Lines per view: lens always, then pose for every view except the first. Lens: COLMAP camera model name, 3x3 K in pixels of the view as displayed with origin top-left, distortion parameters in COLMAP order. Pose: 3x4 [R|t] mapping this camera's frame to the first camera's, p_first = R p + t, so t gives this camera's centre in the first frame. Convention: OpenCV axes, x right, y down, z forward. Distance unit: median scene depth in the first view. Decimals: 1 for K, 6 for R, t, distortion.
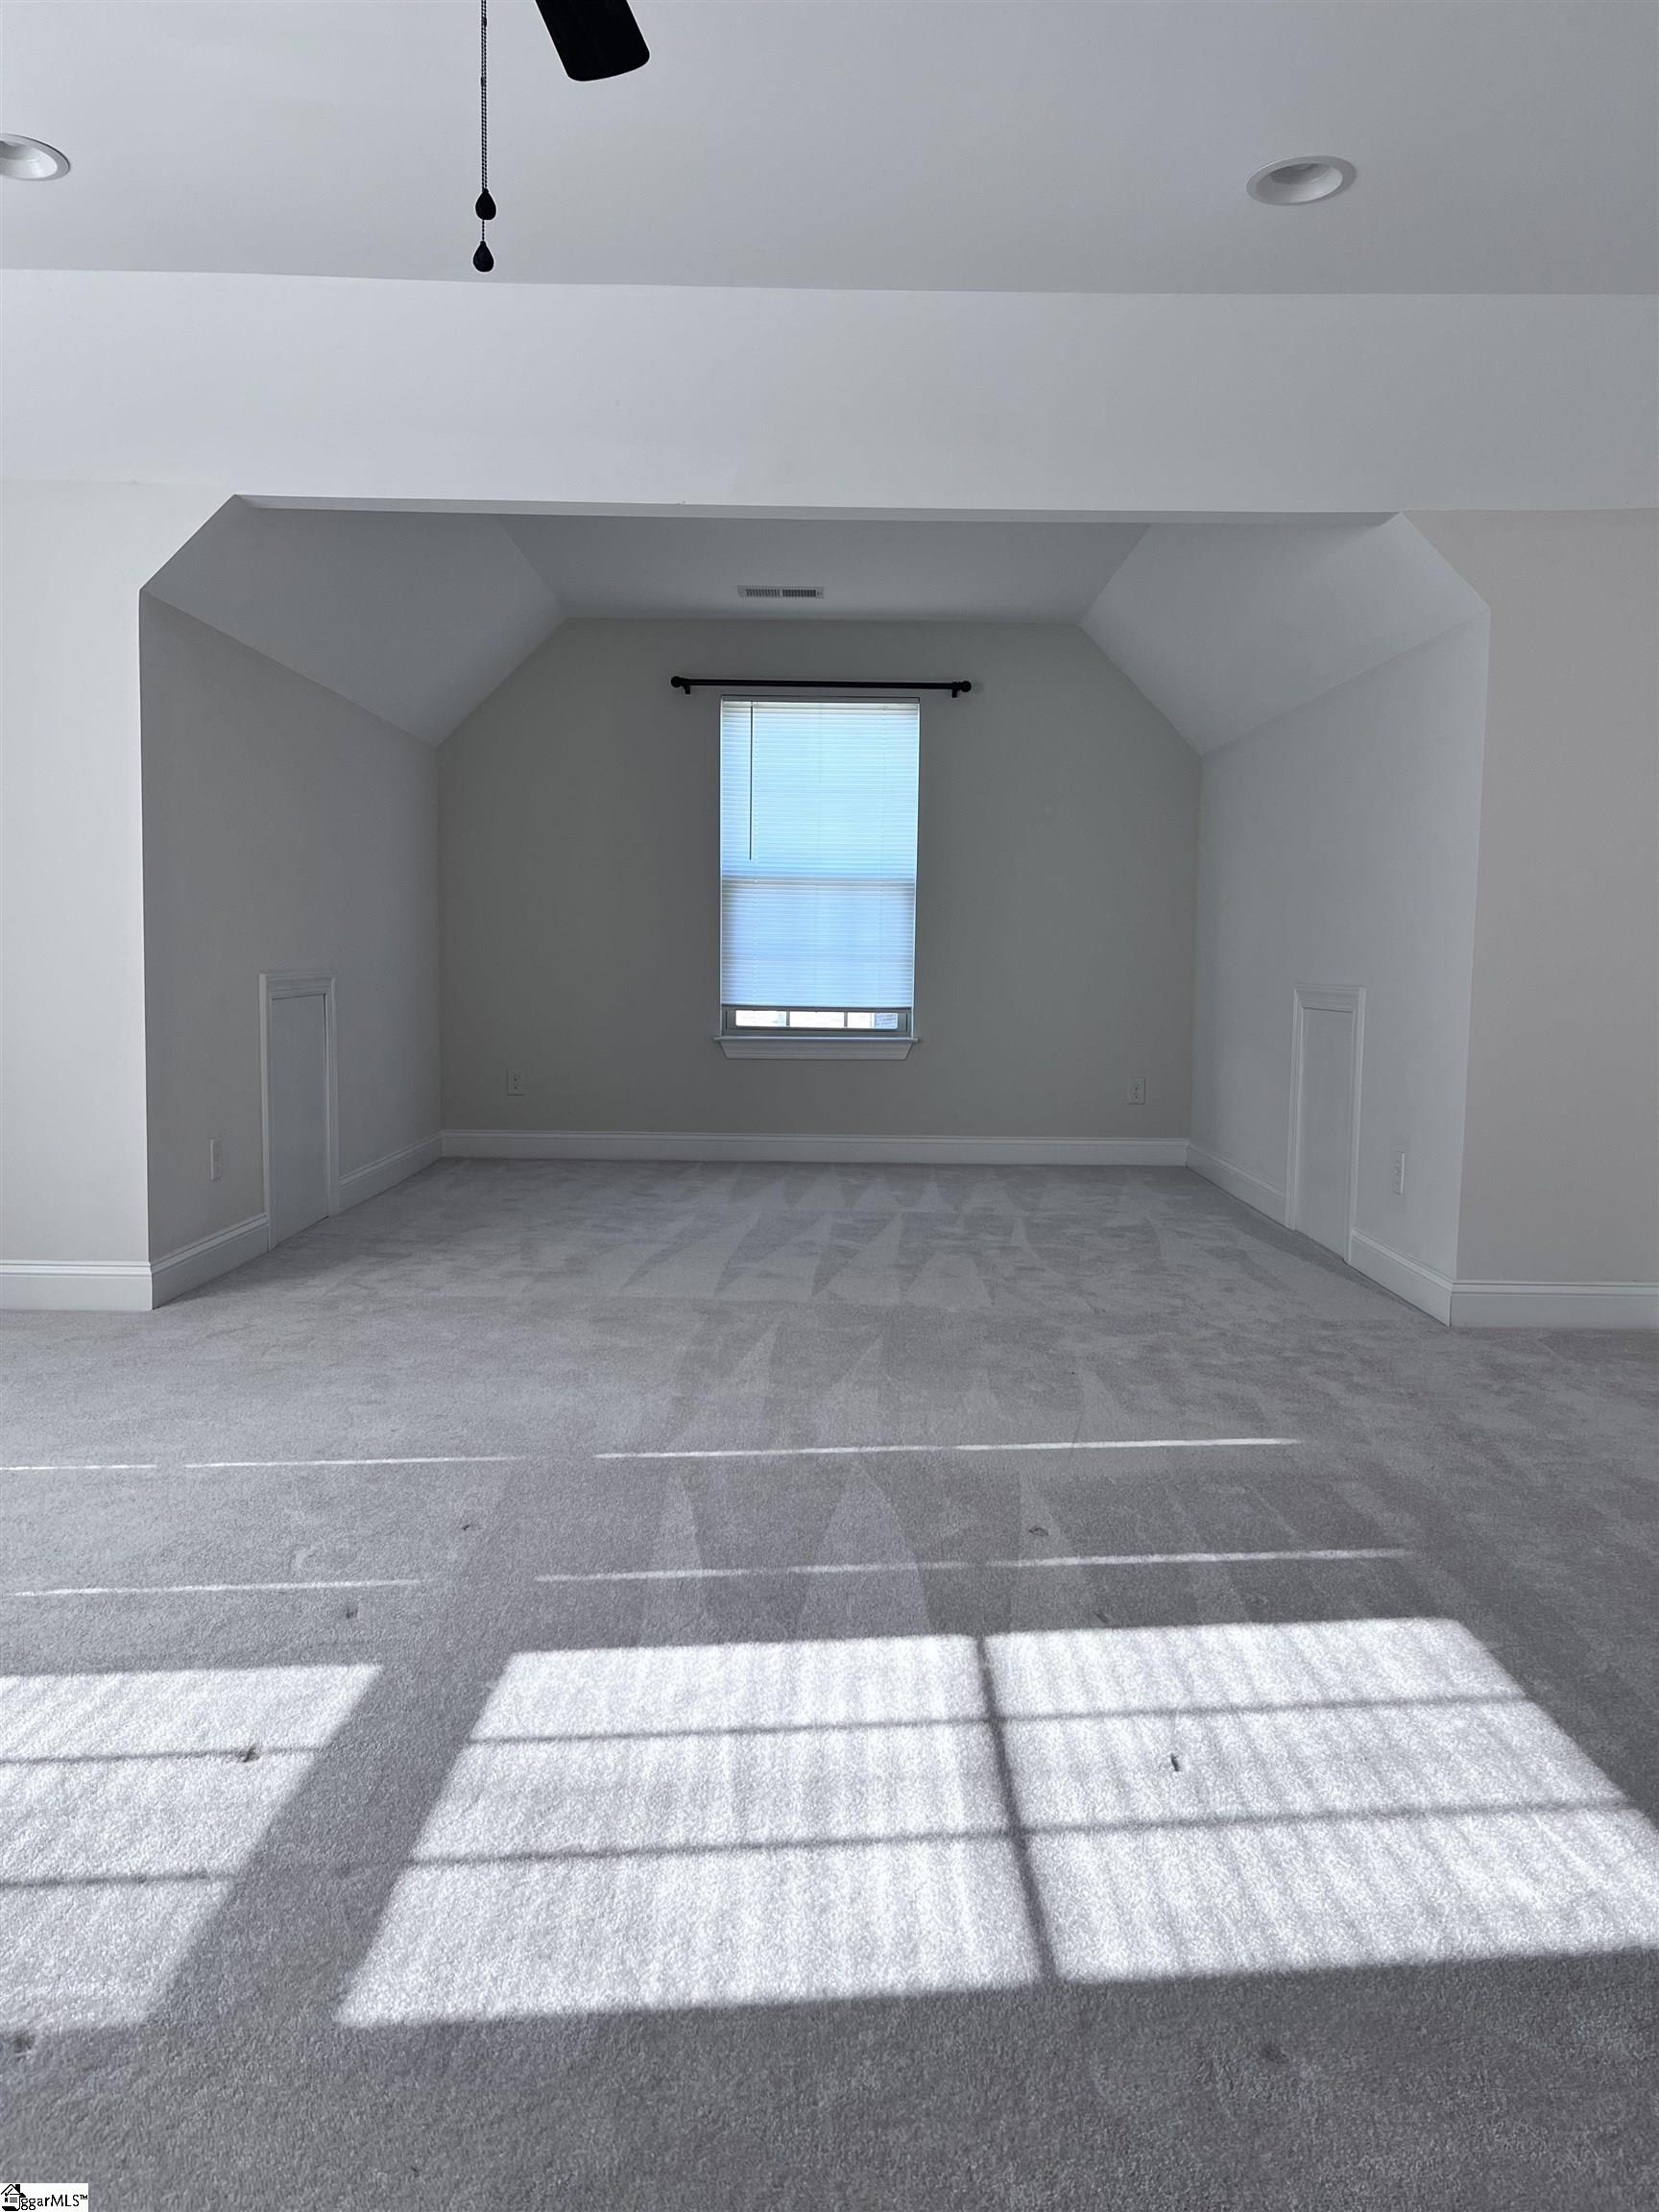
lens RADIAL K [[1669.2, 0, 829.5], [0, 1669.2, 1106.0], [0, 0, 1]] dist [0.041396, -0.047824]
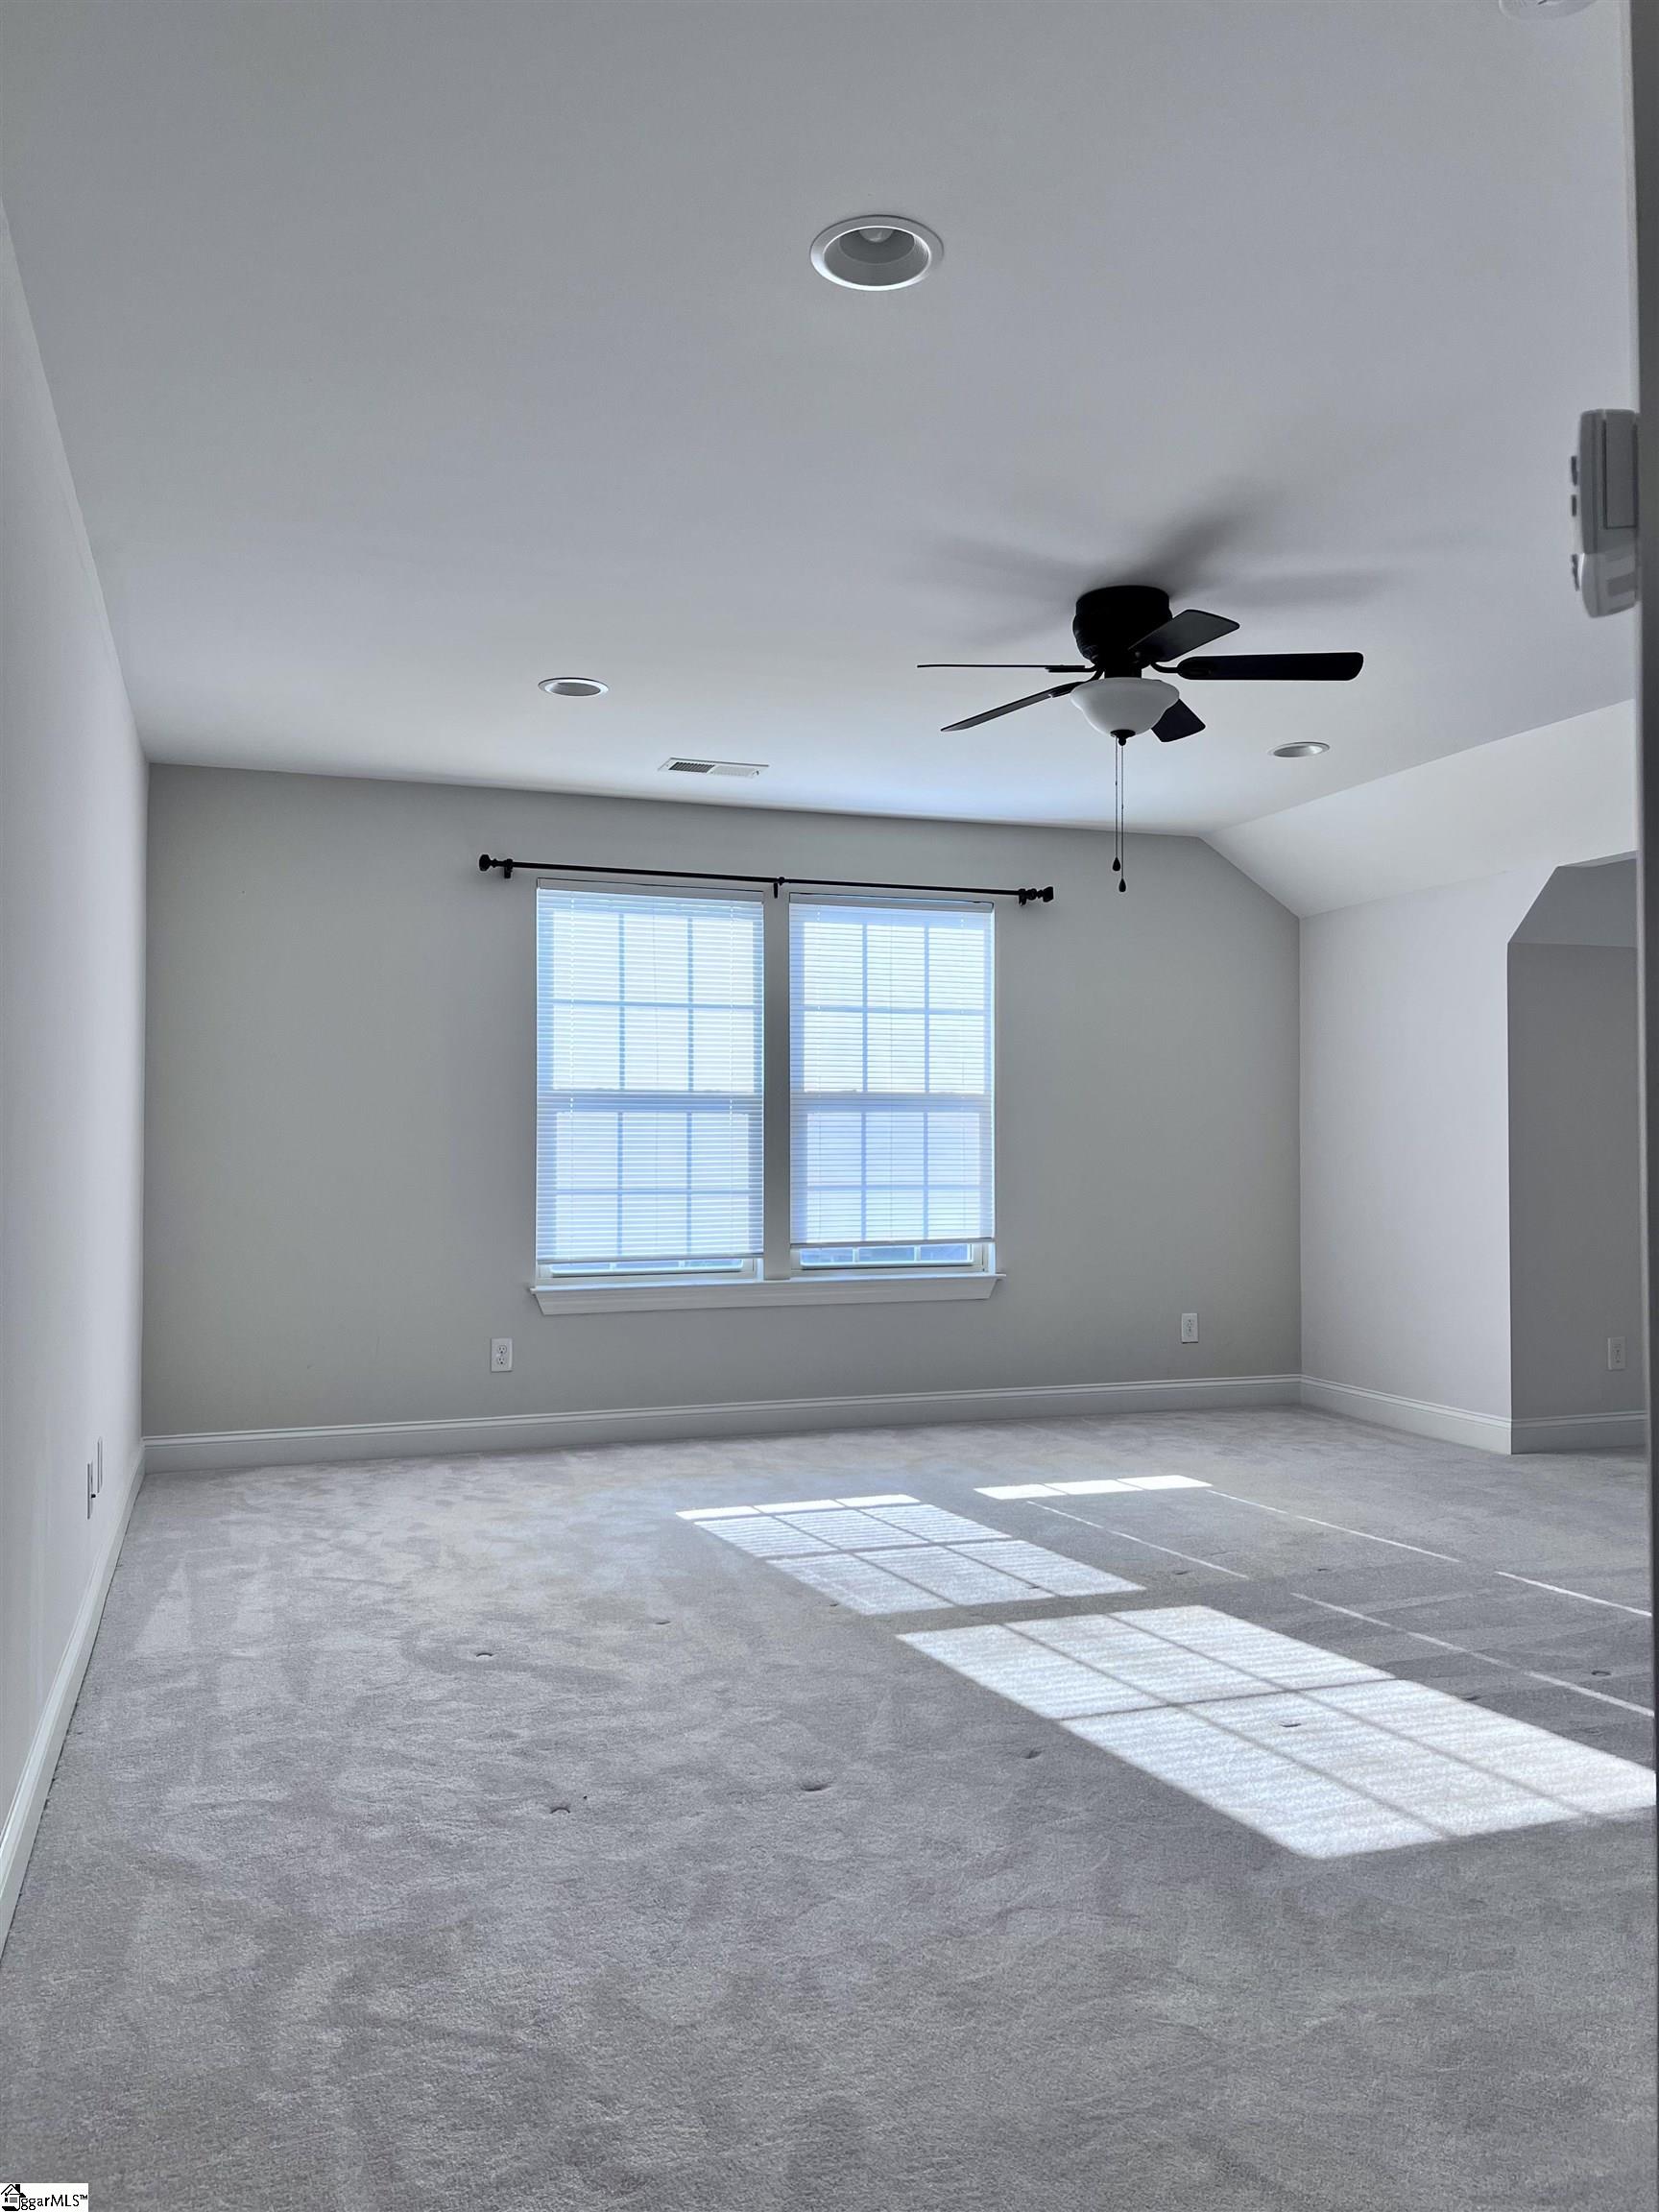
lens RADIAL K [[1669.2, 0, 829.5], [0, 1669.2, 1106.0], [0, 0, 1]] dist [0.041396, -0.047824]
pose [[0.332294, -0.044448, -0.942128, 1.493693], [-0.071640, 0.994814, -0.072202, -0.048984], [0.940451, 0.091486, 0.327387, -0.006580]]
